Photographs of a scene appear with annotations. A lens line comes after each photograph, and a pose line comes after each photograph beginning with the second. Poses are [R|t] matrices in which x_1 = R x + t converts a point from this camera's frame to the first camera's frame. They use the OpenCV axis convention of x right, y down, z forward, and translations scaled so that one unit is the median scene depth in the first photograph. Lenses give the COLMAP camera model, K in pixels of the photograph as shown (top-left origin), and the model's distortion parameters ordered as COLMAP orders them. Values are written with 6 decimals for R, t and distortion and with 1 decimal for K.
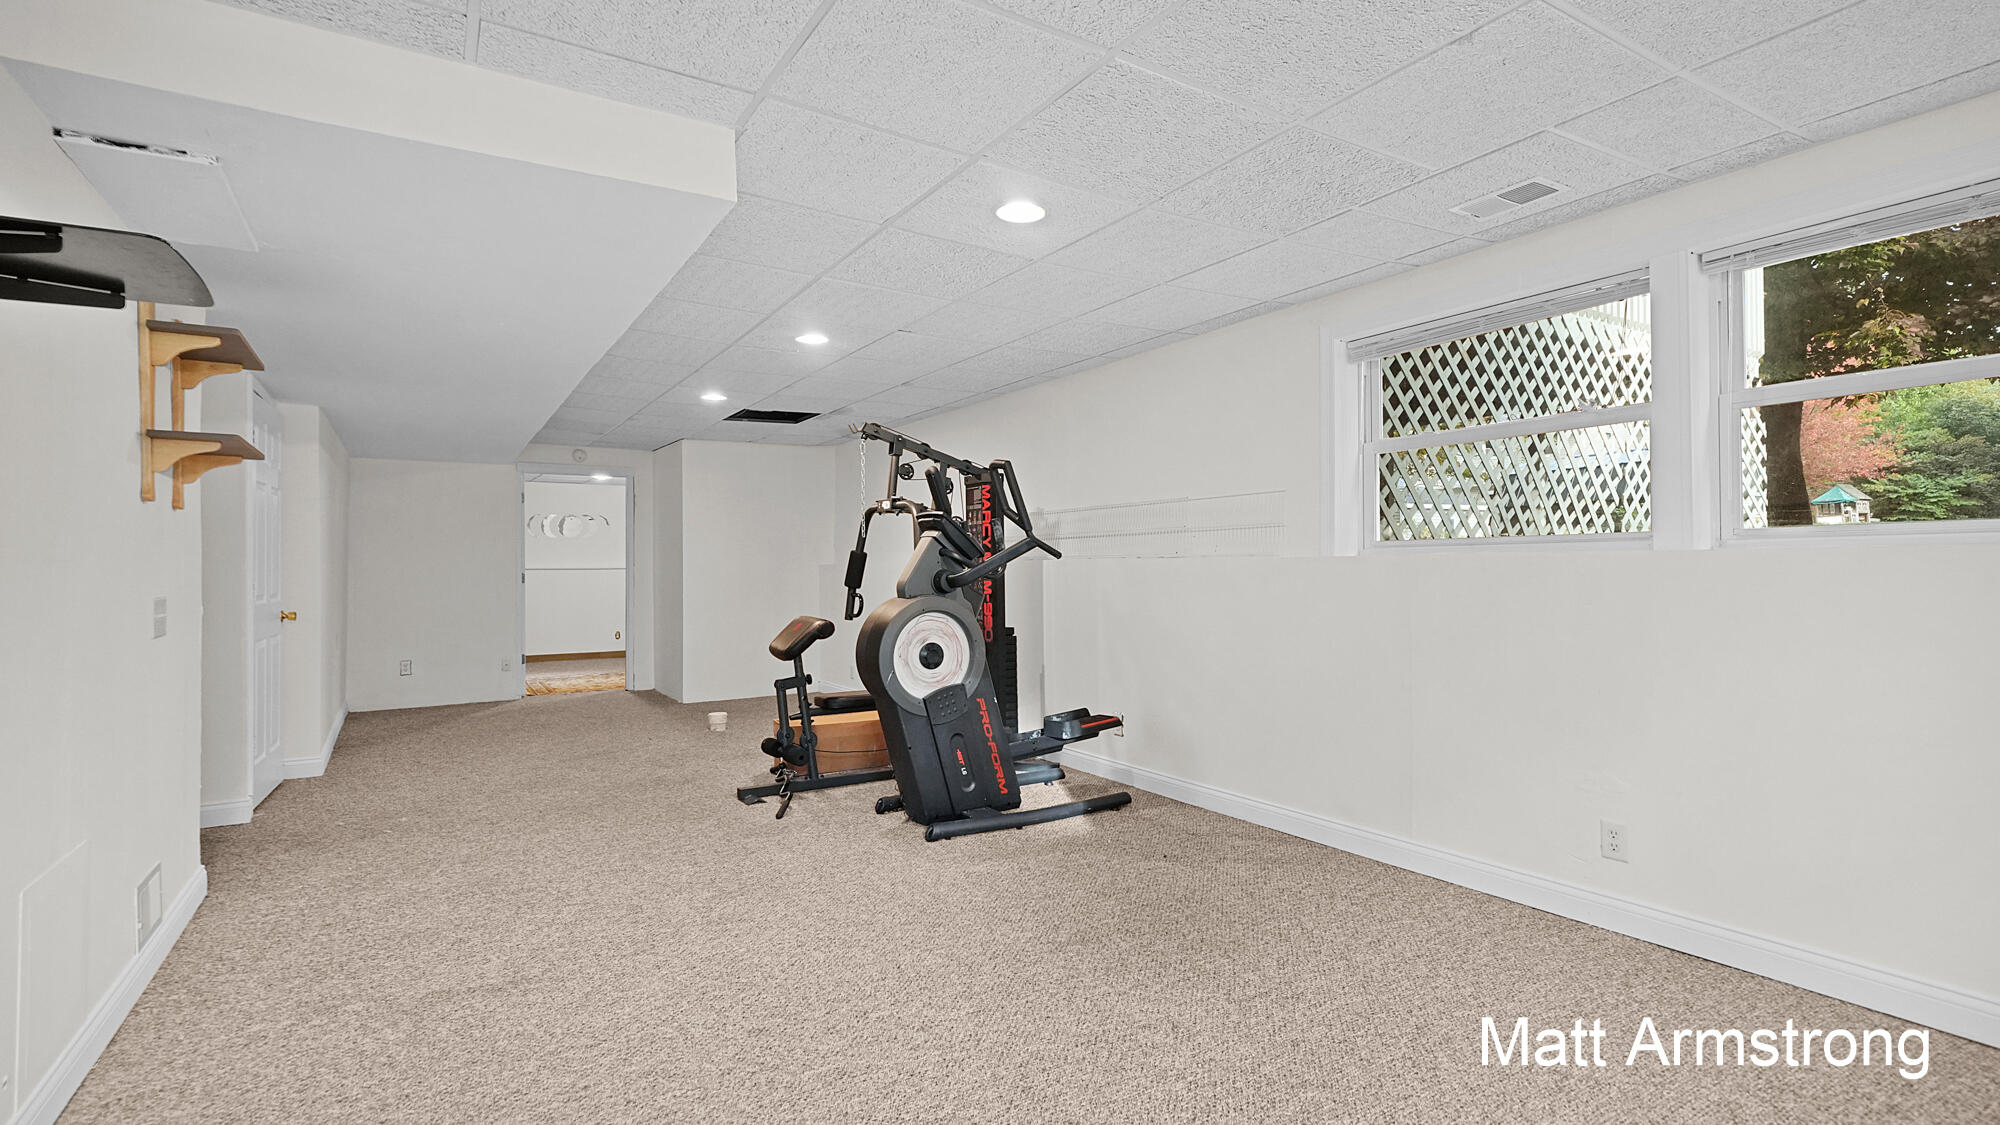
lens RADIAL K [[940.0, 0, 991.3], [0, 940.0, 567.1], [0, 0, 1]] dist [0.019428, 0.000872]
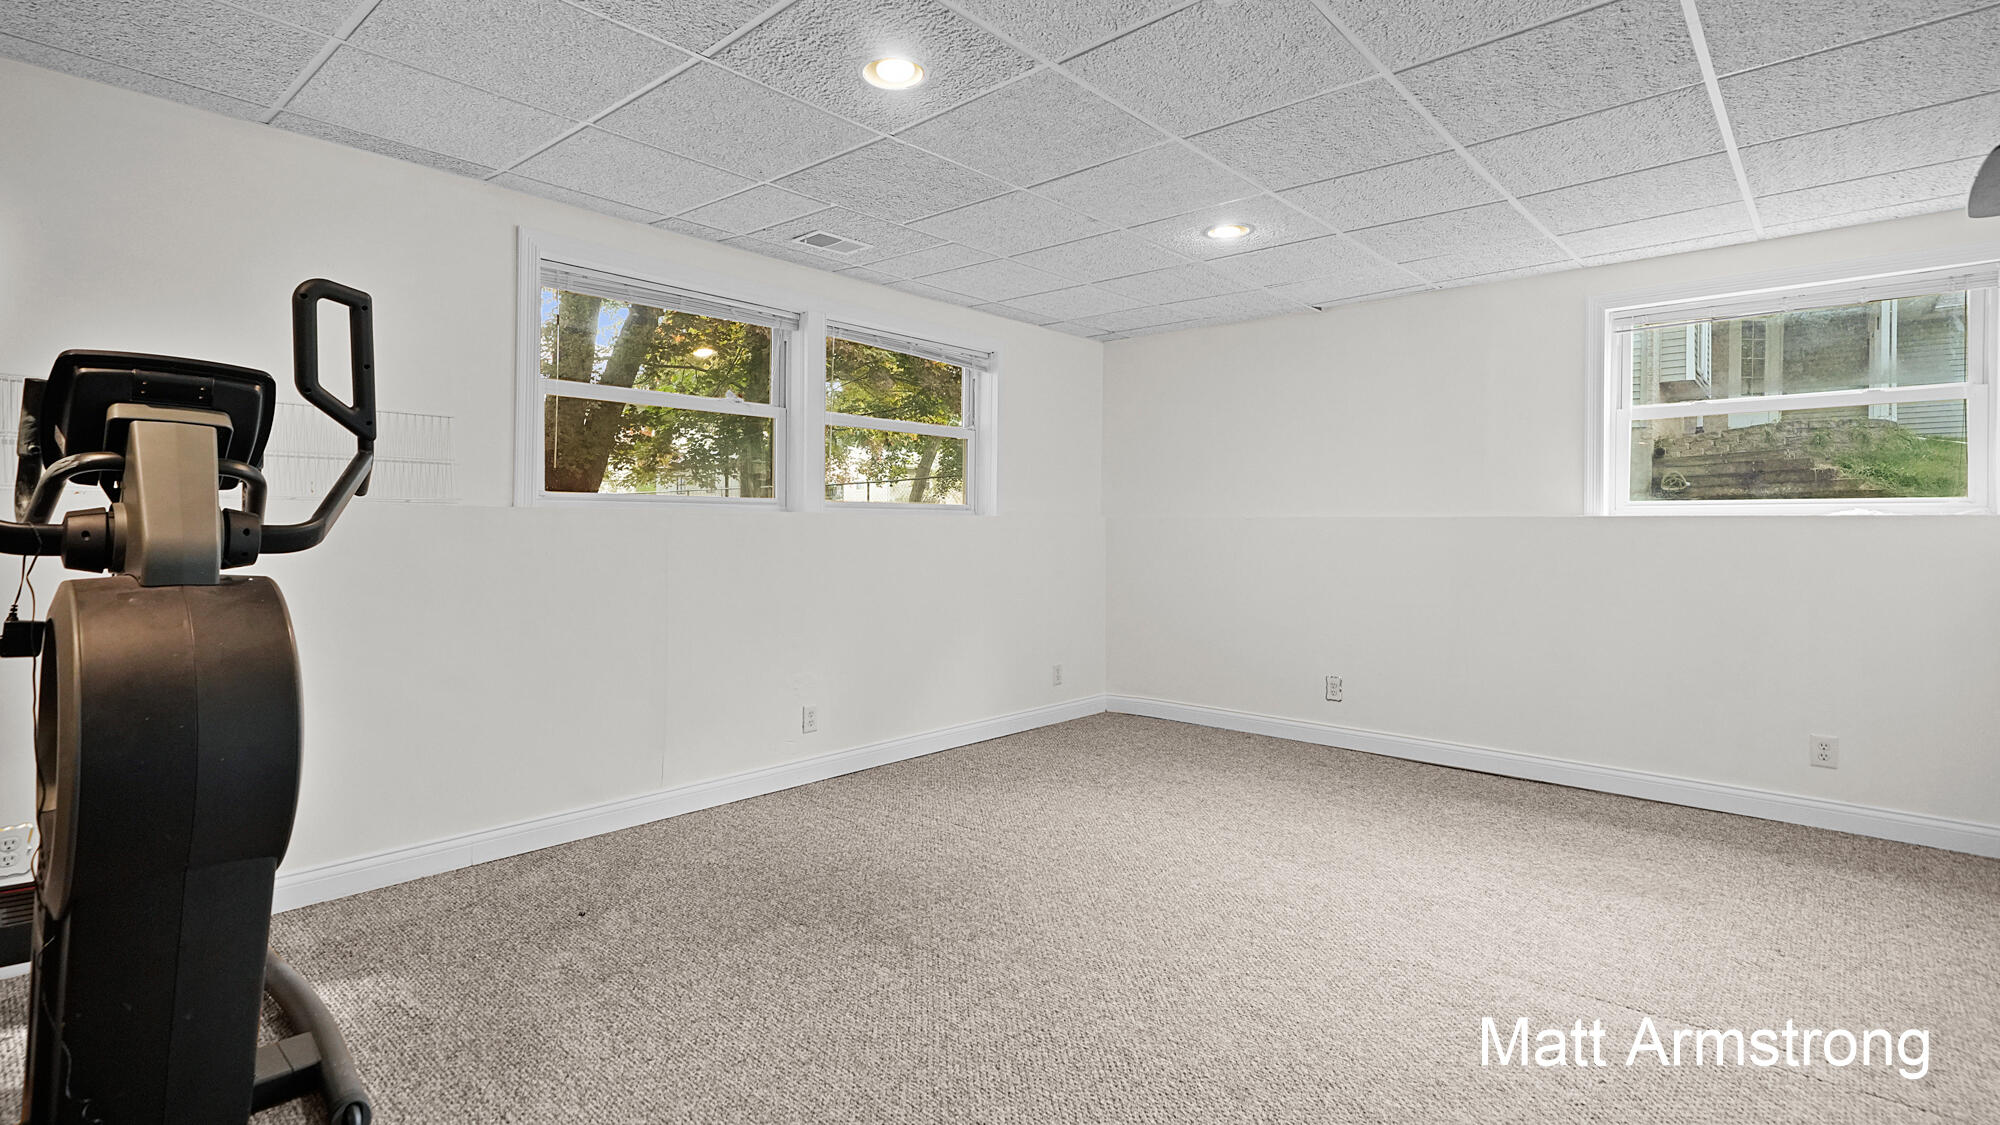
lens RADIAL K [[940.0, 0, 991.8], [0, 940.0, 549.3], [0, 0, 1]] dist [0.019428, 0.000872]
pose [[-0.292861, -0.008750, 0.956115, -0.598009], [-0.006404, 0.999954, 0.007189, 0.019317], [-0.956134, -0.004017, -0.292903, 0.910266]]
